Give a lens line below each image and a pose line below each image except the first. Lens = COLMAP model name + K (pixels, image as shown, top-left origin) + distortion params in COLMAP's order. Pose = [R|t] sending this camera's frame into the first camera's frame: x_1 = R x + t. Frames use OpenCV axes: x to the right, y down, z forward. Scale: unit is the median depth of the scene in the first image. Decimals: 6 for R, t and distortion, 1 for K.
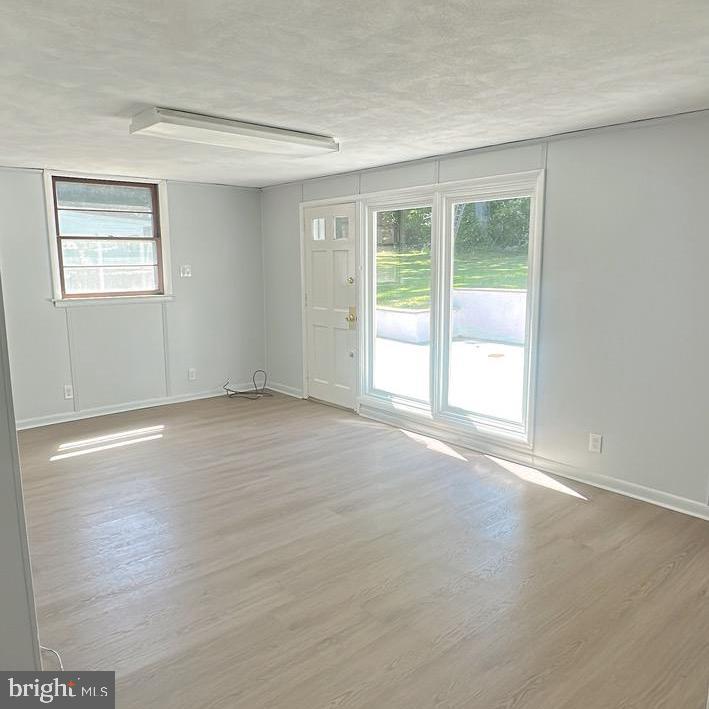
lens RADIAL K [[581.2, 0, 354.5], [0, 581.2, 354.5], [0, 0, 1]] dist [0.003055, 0.000533]
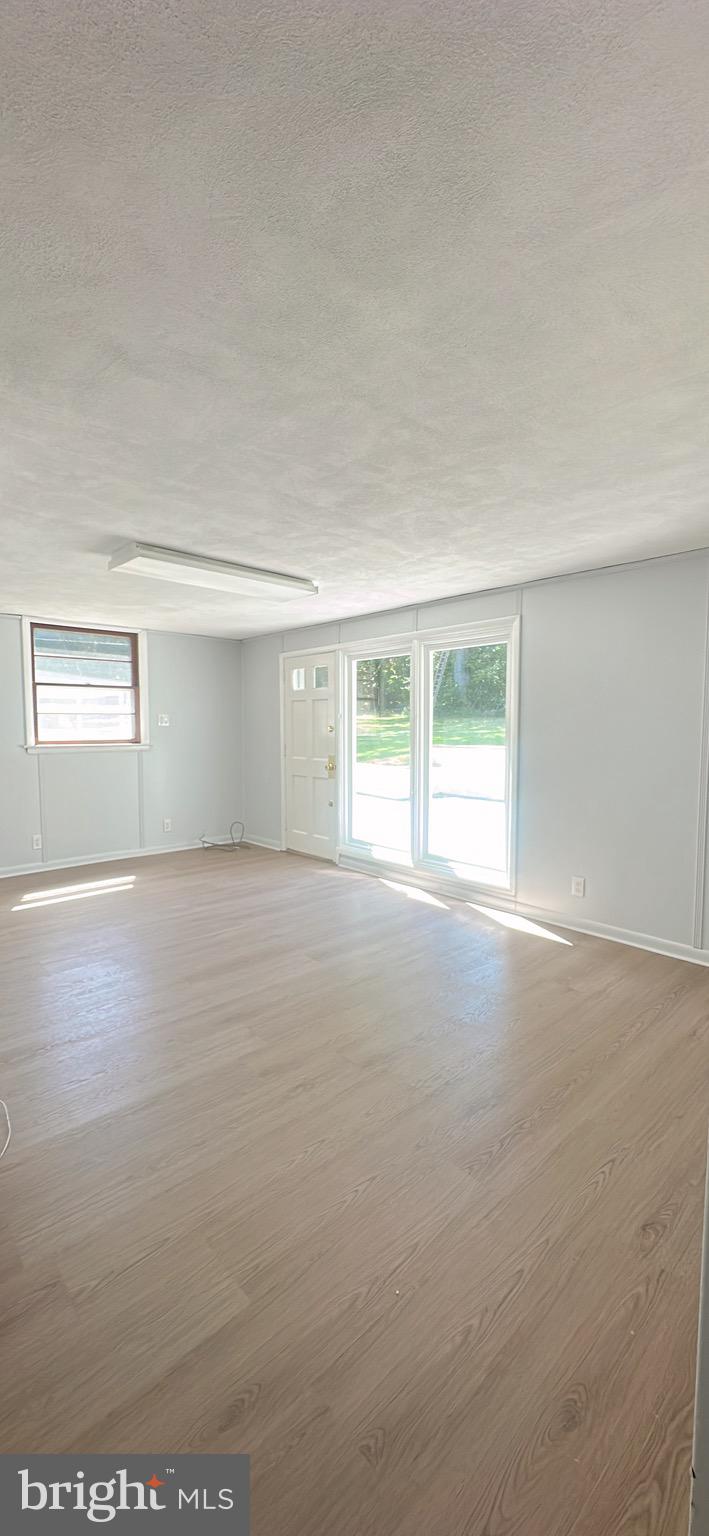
lens RADIAL K [[581.2, 0, 353.9], [0, 581.2, 769.8], [0, 0, 1]] dist [0.000134, 0.000388]
pose [[0.999508, 0.002430, 0.031273, 0.003996], [0.000254, 0.996335, -0.085537, 0.033194], [-0.031366, 0.085503, 0.995844, 0.014376]]
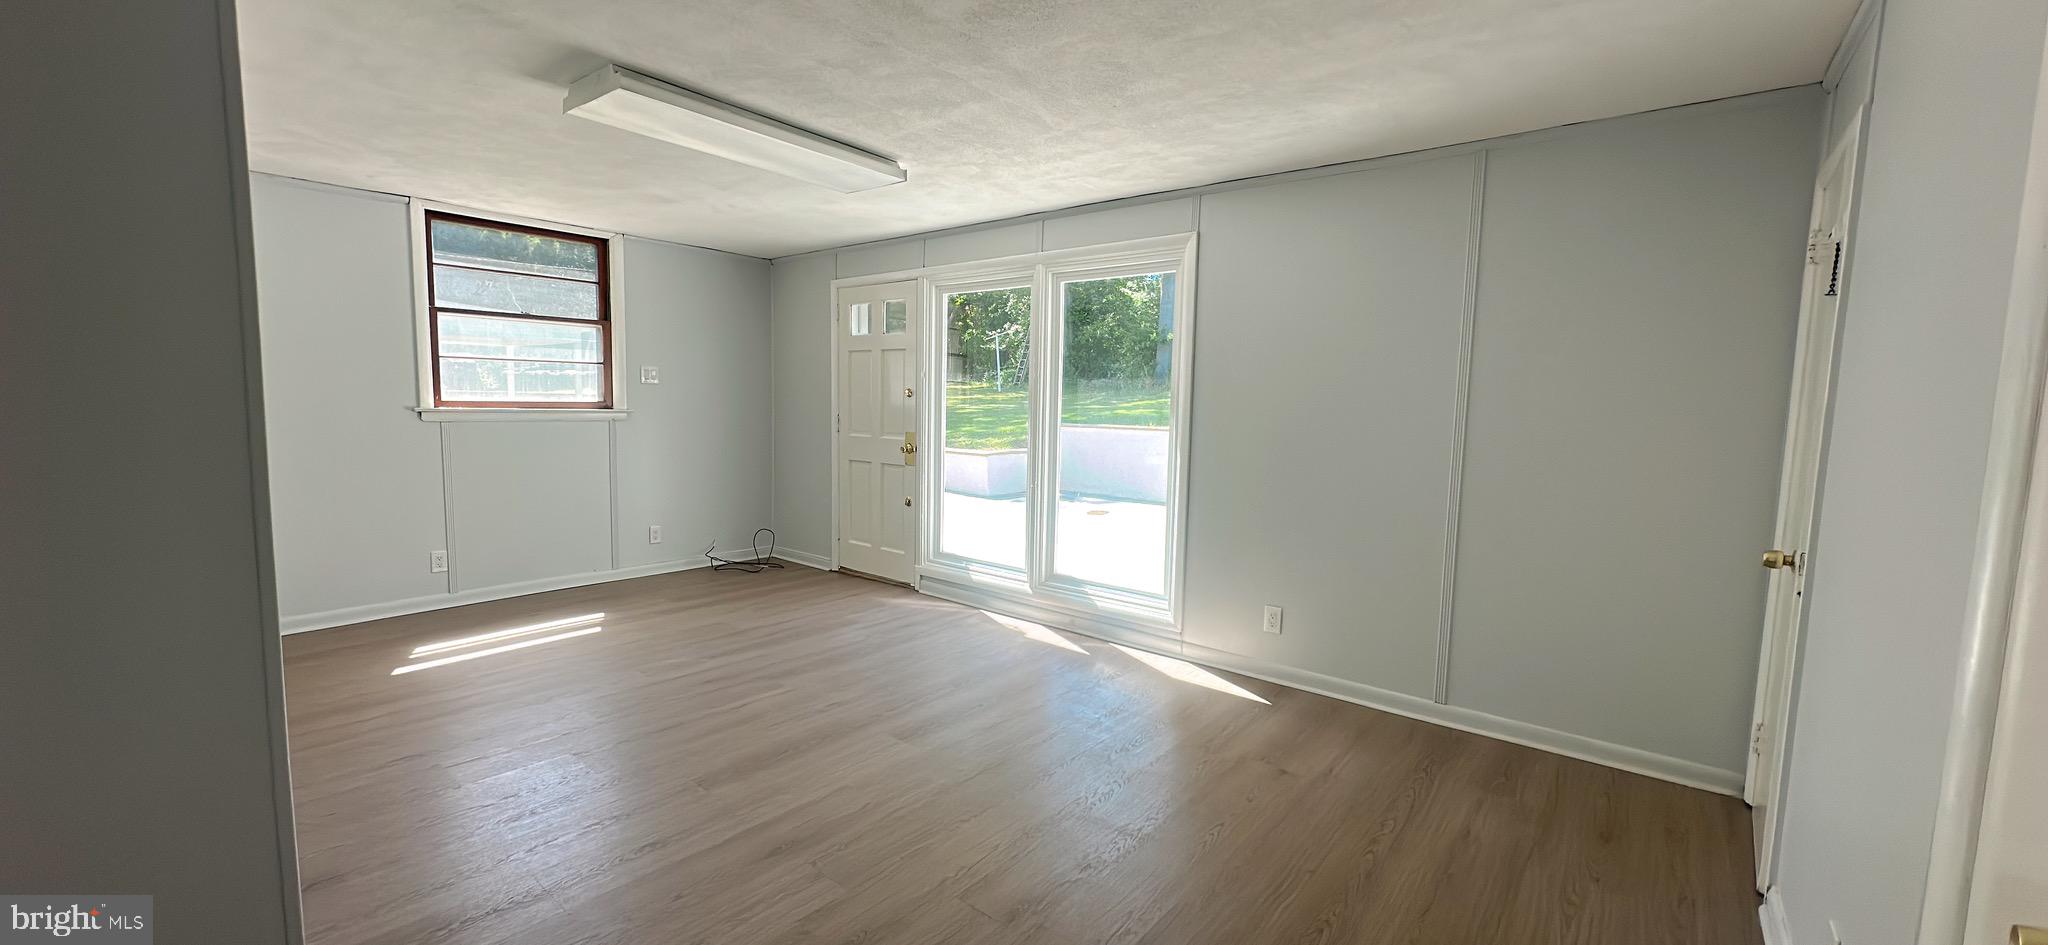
lens RADIAL K [[775.0, 0, 1023.1], [0, 775.0, 474.5], [0, 0, 1]] dist [0.000134, 0.000388]
pose [[0.984815, 0.009976, 0.173323, -0.036813], [0.001084, 0.997975, -0.063605, 0.031262], [-0.173606, 0.062827, 0.982809, 0.106771]]
